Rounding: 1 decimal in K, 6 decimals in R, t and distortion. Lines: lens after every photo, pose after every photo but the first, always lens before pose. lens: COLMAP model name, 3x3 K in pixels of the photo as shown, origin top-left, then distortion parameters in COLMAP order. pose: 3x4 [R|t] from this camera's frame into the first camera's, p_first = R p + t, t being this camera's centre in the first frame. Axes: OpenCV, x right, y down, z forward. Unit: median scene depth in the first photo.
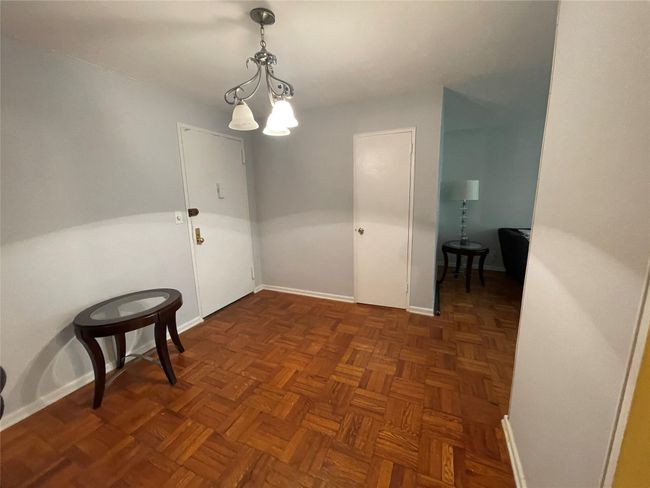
lens RADIAL K [[263.1, 0, 323.6], [0, 263.1, 241.4], [0, 0, 1]] dist [-0.002038, -0.001014]
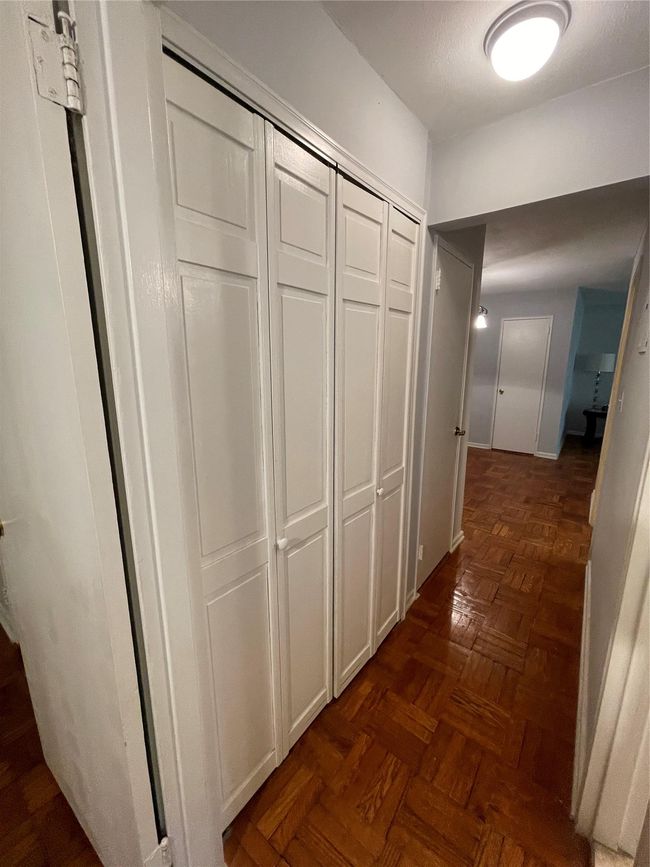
lens RADIAL K [[353.5, 0, 329.2], [0, 353.5, 437.0], [0, 0, 1]] dist [0.002767, -0.000564]
pose [[0.977450, 0.070902, -0.198908, -0.342931], [-0.062928, 0.996951, 0.046134, 0.165107], [0.201573, -0.032577, 0.978932, -0.946015]]
